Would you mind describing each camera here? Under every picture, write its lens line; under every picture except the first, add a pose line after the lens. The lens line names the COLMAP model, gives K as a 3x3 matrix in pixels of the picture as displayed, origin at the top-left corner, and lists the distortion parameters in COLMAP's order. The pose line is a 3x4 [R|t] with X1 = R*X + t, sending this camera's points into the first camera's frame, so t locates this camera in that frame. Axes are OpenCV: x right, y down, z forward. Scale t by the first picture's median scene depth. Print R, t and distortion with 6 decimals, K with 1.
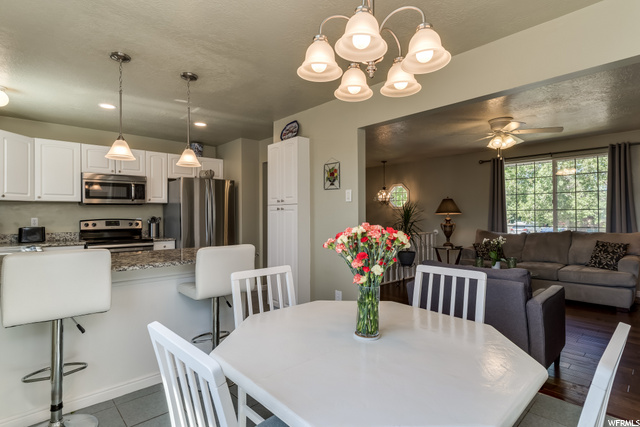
lens RADIAL K [[326.6, 0, 324.2], [0, 326.6, 216.0], [0, 0, 1]] dist [0.005408, 0.001269]
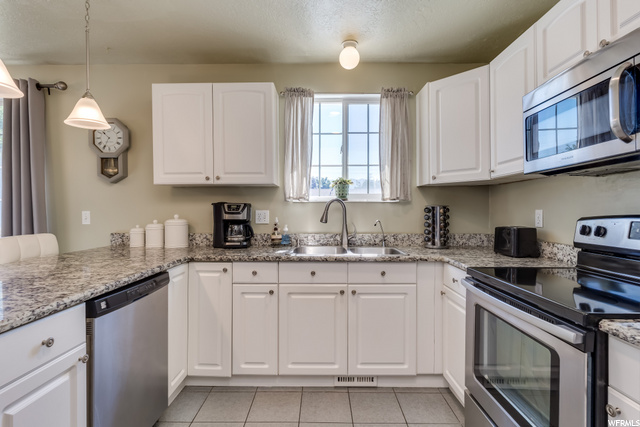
lens RADIAL K [[326.6, 0, 324.1], [0, 326.6, 212.2], [0, 0, 1]] dist [0.005408, 0.001269]
pose [[-0.686024, 0.012202, -0.727477, -0.291455], [0.008326, 0.999926, 0.008921, 0.001554], [0.727531, 0.000063, -0.686075, 1.138408]]
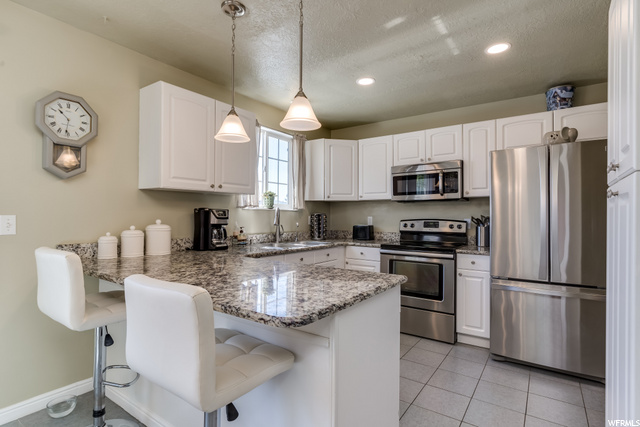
lens RADIAL K [[326.6, 0, 318.3], [0, 326.6, 212.3], [0, 0, 1]] dist [0.005408, 0.001269]
pose [[0.206152, -0.003653, -0.978513, 0.099772], [-0.005608, 0.999972, -0.004915, -0.002711], [0.978504, 0.006500, 0.206125, 0.643632]]
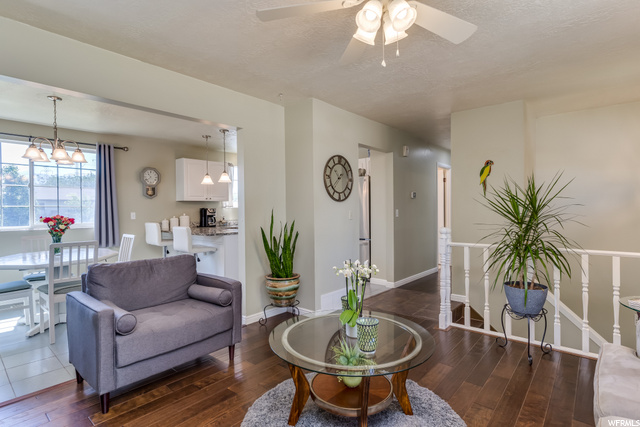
lens RADIAL K [[326.6, 0, 320.3], [0, 326.6, 213.4], [0, 0, 1]] dist [0.005408, 0.001269]
pose [[0.100265, 0.013028, -0.994875, 0.989305], [0.012717, 0.999816, 0.014375, -0.004561], [0.994879, -0.014093, 0.100081, 0.947172]]
